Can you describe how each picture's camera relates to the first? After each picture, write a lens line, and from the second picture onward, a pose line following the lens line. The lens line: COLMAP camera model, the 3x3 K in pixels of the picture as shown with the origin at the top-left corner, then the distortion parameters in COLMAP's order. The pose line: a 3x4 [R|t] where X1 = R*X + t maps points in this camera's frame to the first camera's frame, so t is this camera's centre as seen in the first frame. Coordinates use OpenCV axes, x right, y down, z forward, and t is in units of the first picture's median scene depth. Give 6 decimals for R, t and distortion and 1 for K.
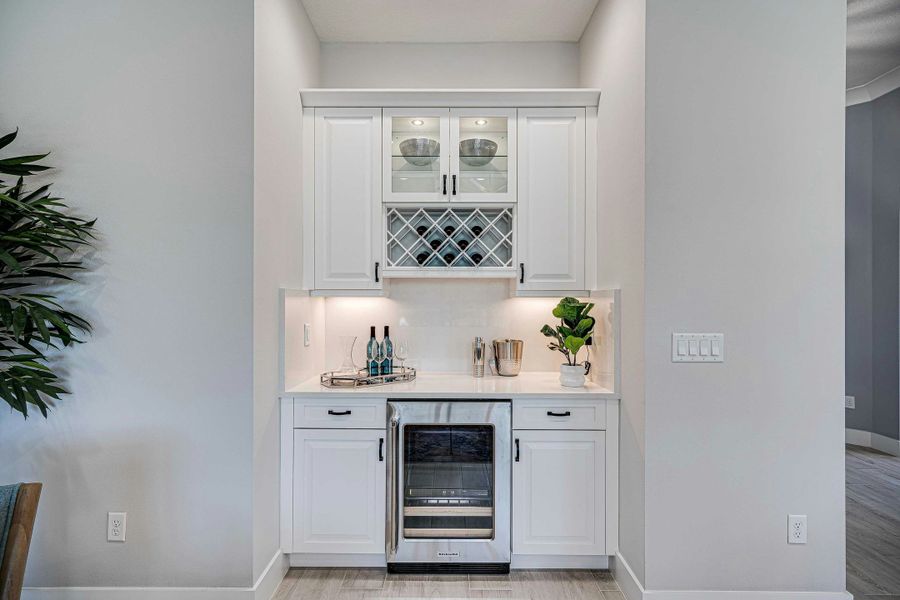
lens RADIAL K [[428.4, 0, 450.0], [0, 428.4, 300.0], [0, 0, 1]] dist [-0.003578, -0.000296]
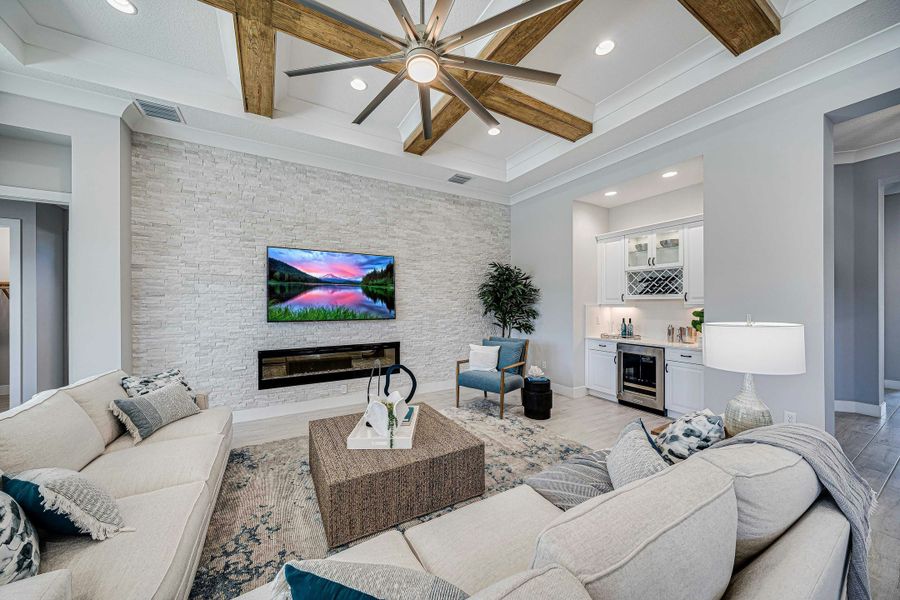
lens RADIAL K [[314.0, 0, 450.0], [0, 314.0, 300.0], [0, 0, 1]] dist [-0.001786, -0.000064]
pose [[0.489848, -0.011472, -0.871732, 1.012657], [0.006844, 0.999933, -0.009313, -0.041158], [0.871781, -0.001404, 0.489894, -0.901572]]
